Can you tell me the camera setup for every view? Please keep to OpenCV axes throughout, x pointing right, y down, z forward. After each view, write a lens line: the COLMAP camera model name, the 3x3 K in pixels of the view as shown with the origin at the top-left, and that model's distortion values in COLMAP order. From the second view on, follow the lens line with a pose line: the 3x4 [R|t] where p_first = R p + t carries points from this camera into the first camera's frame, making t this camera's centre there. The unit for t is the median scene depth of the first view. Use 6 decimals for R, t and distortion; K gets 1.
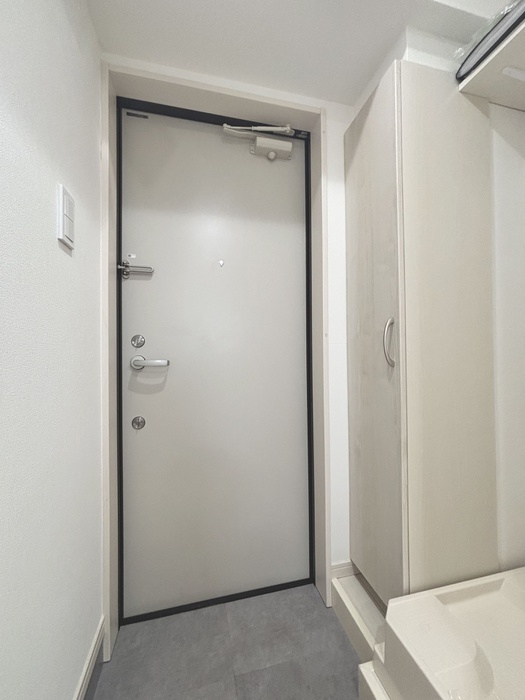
lens RADIAL K [[284.0, 0, 264.0], [0, 284.0, 350.3], [0, 0, 1]] dist [0.003801, -0.000595]
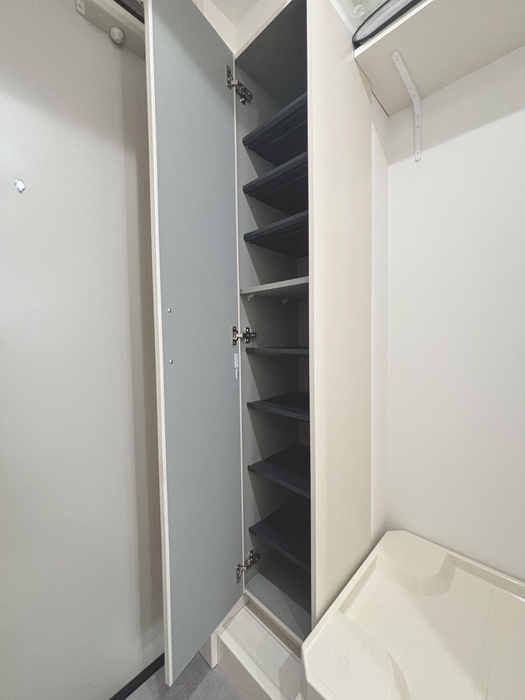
lens RADIAL K [[284.0, 0, 261.2], [0, 284.0, 351.4], [0, 0, 1]] dist [0.003801, -0.000595]
pose [[0.844736, -0.028590, 0.534419, -0.068582], [0.002300, 0.998757, 0.049797, -0.021329], [-0.535178, -0.040836, 0.843751, 0.317936]]
